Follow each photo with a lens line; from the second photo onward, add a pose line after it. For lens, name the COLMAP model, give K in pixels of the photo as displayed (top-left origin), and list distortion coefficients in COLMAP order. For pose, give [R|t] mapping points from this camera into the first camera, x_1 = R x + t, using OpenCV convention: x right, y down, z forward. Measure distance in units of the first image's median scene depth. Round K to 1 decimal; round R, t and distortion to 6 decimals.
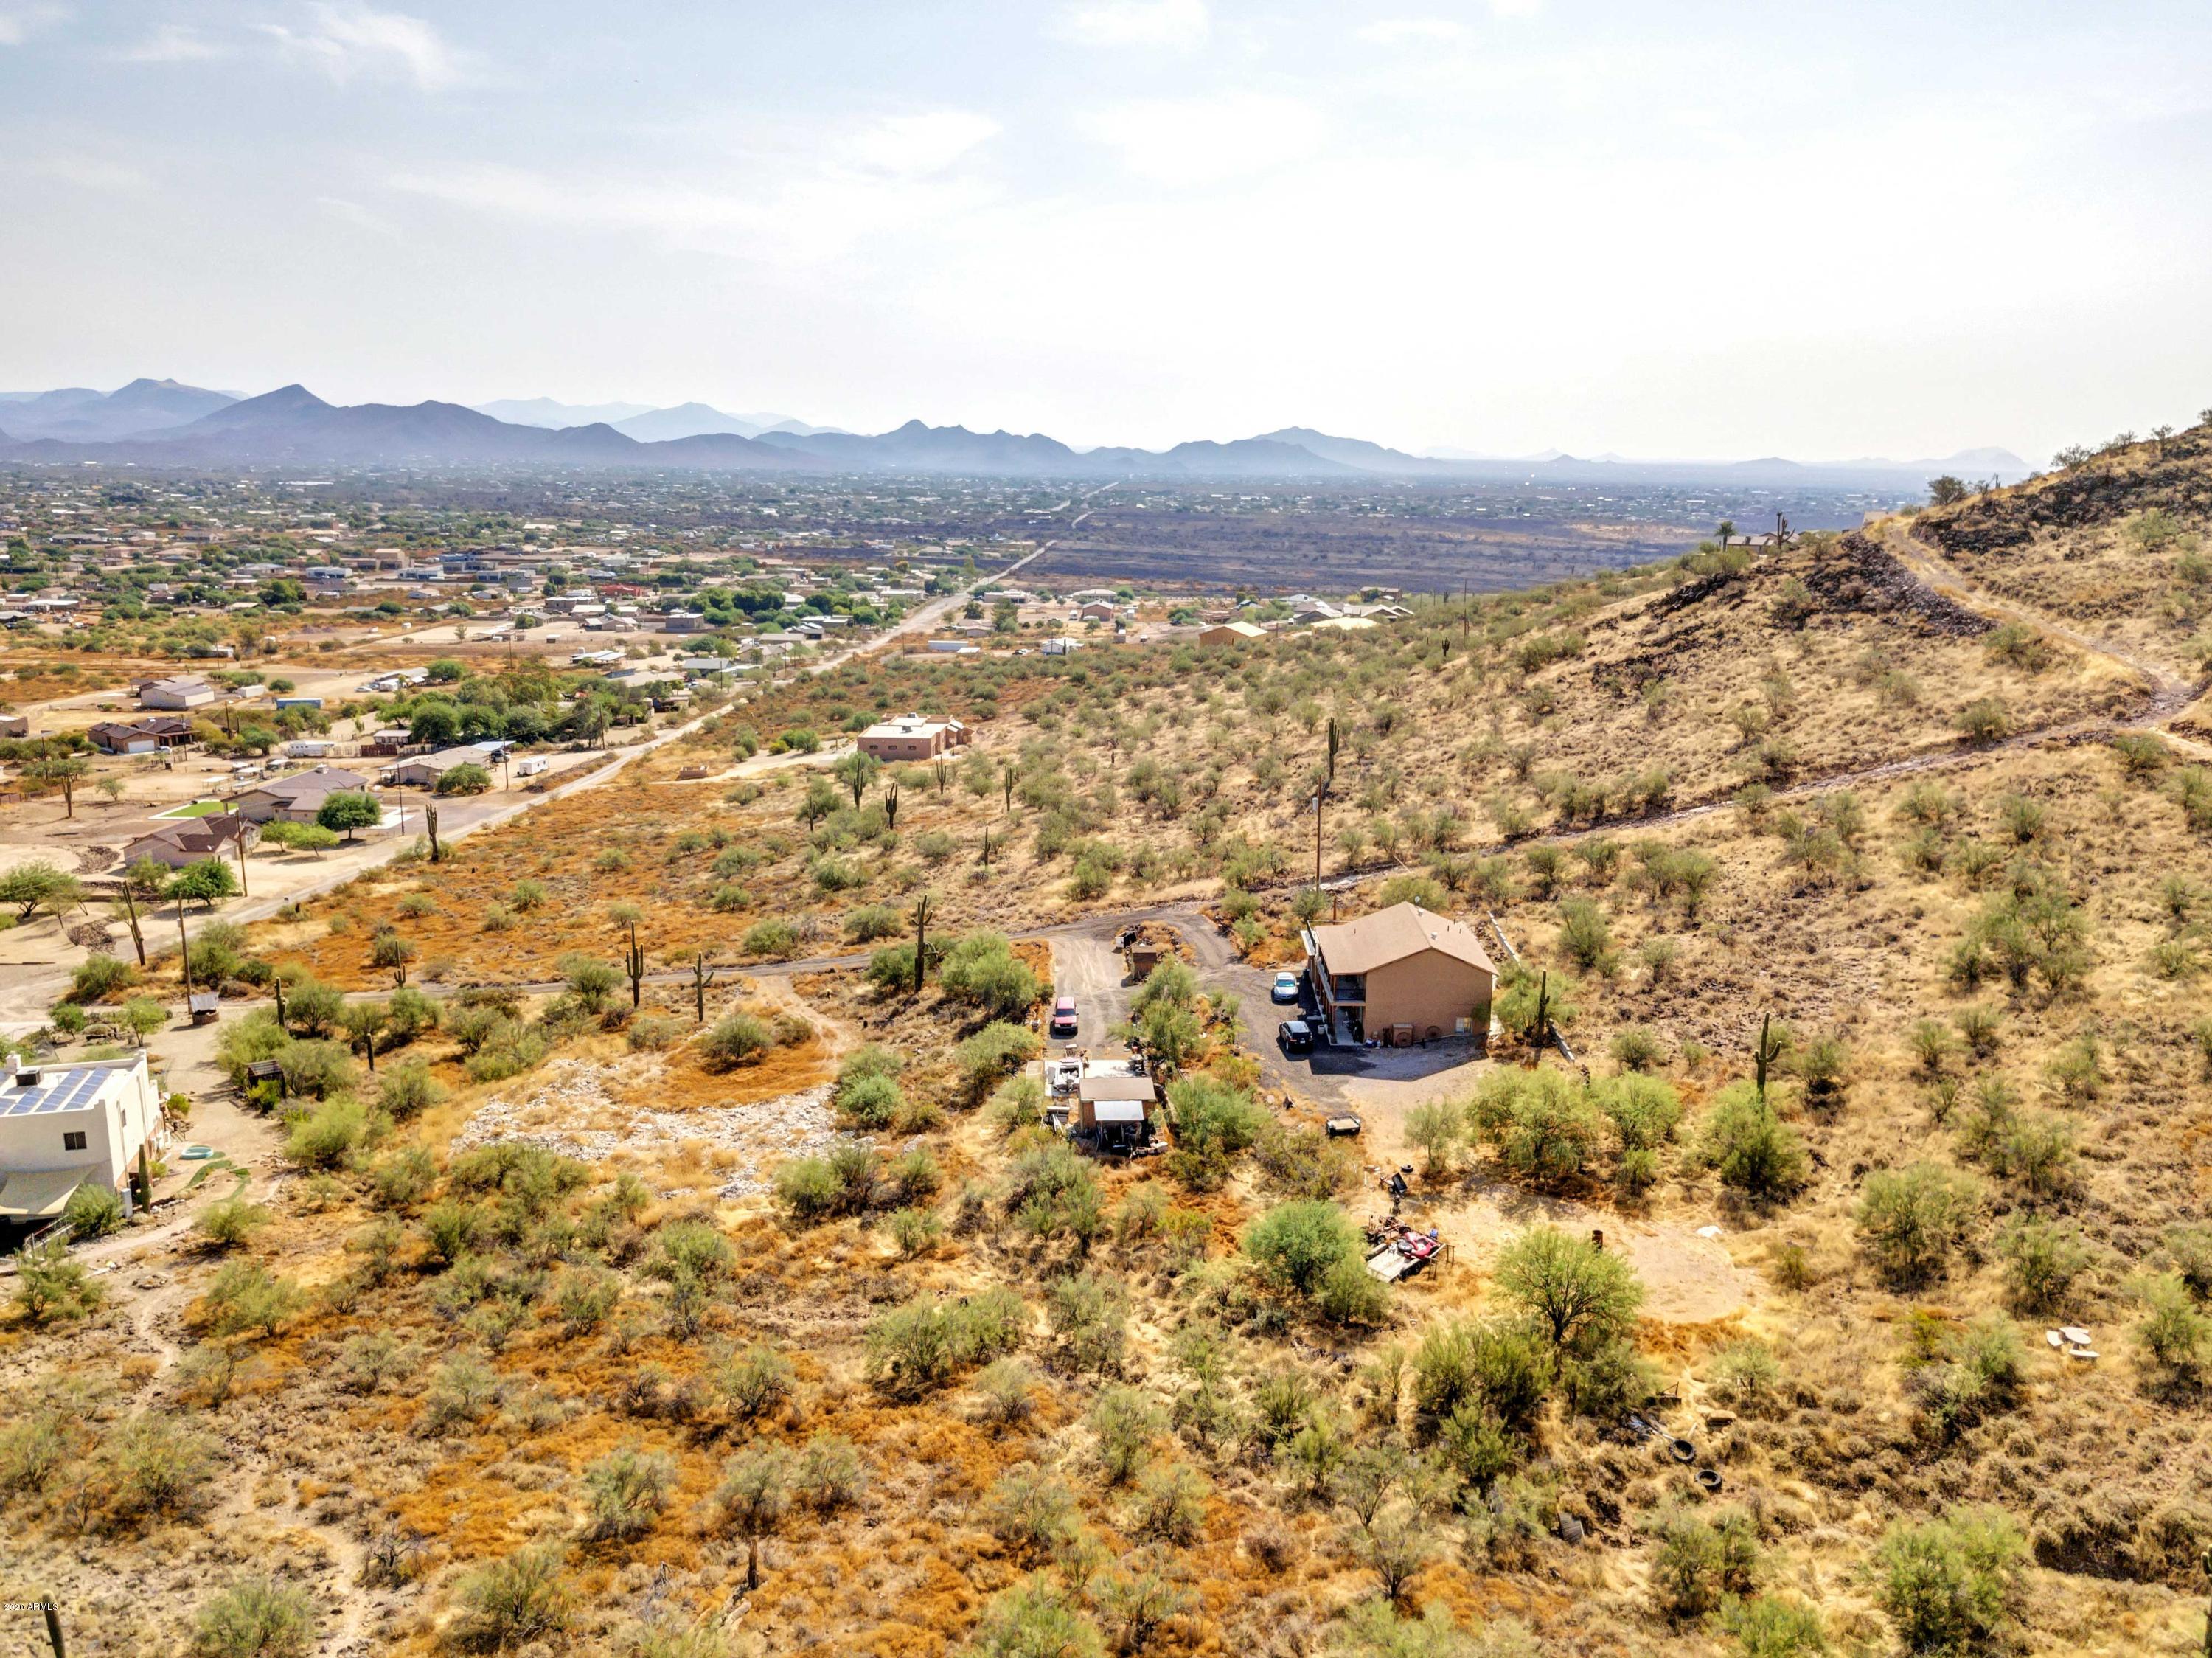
lens RADIAL K [[1655.8, 0, 1106.0], [0, 1655.8, 829.0], [0, 0, 1]] dist [0.001244, 0.023371]
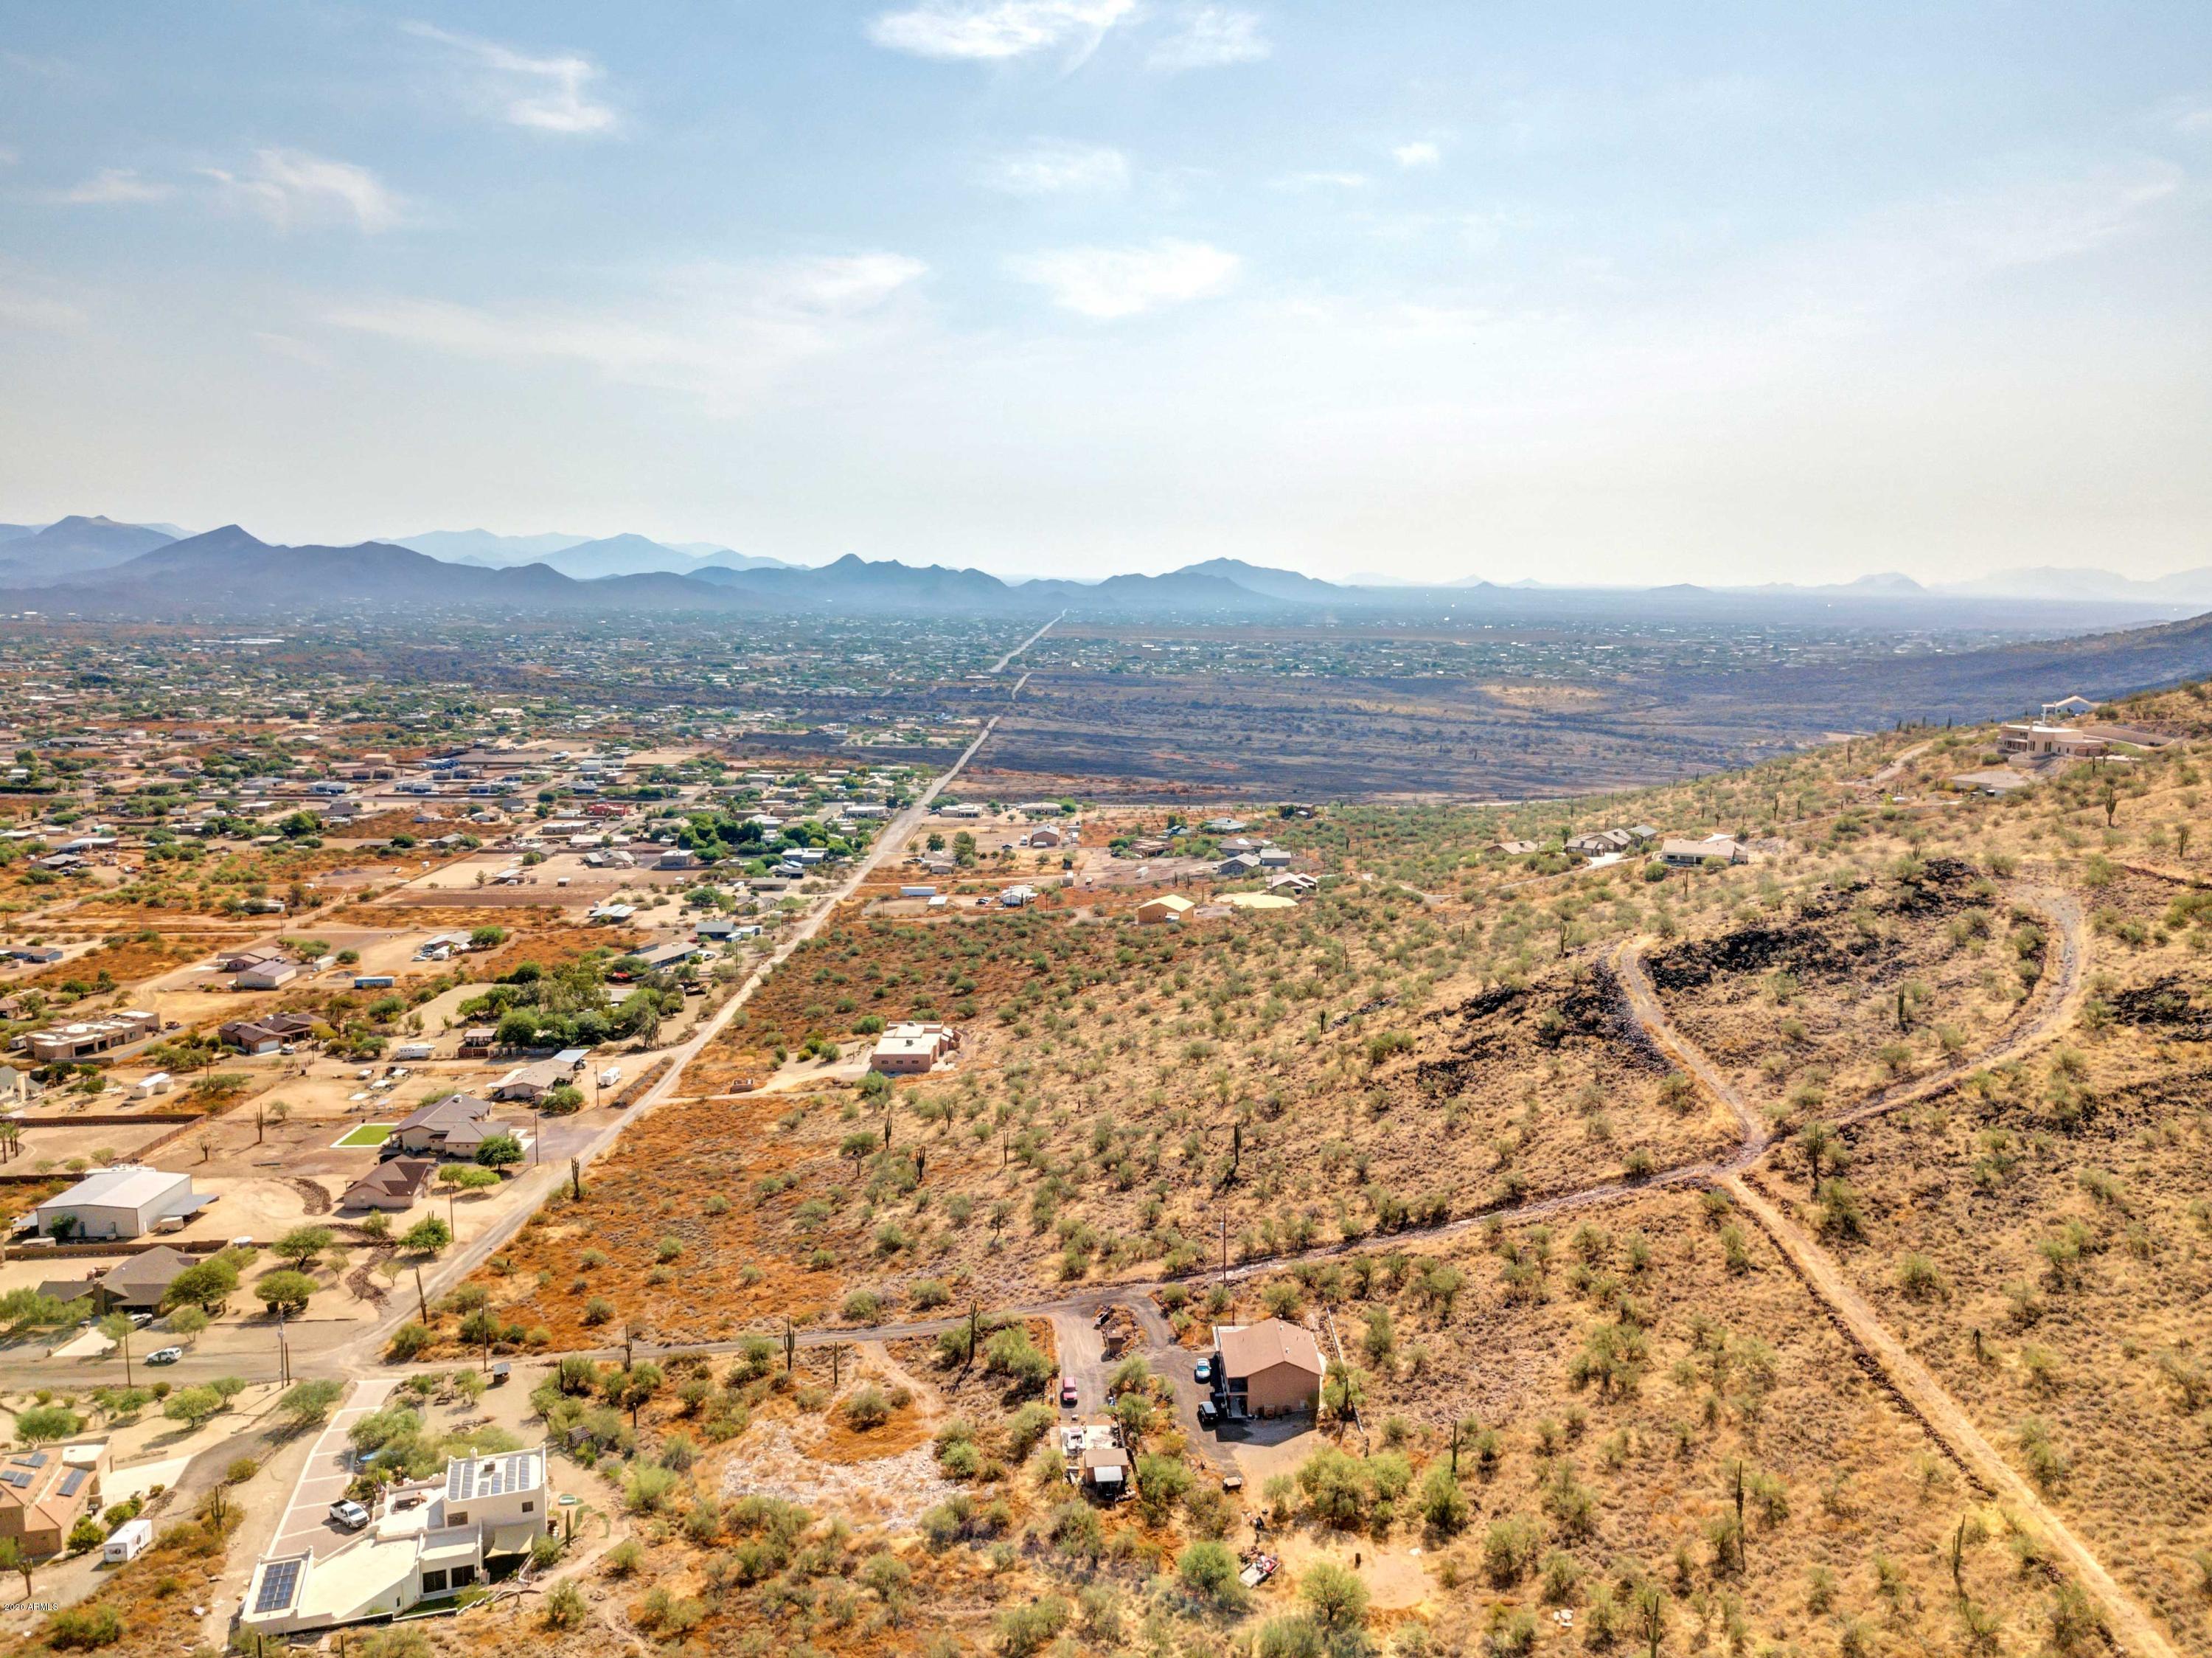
lens RADIAL K [[1655.8, 0, 1106.0], [0, 1655.8, 829.0], [0, 0, 1]] dist [0.001244, 0.023371]
pose [[0.999156, -0.007778, 0.040339, -0.042695], [0.010660, 0.997368, -0.071724, -0.273999], [-0.039675, 0.072094, 0.996608, -0.579800]]
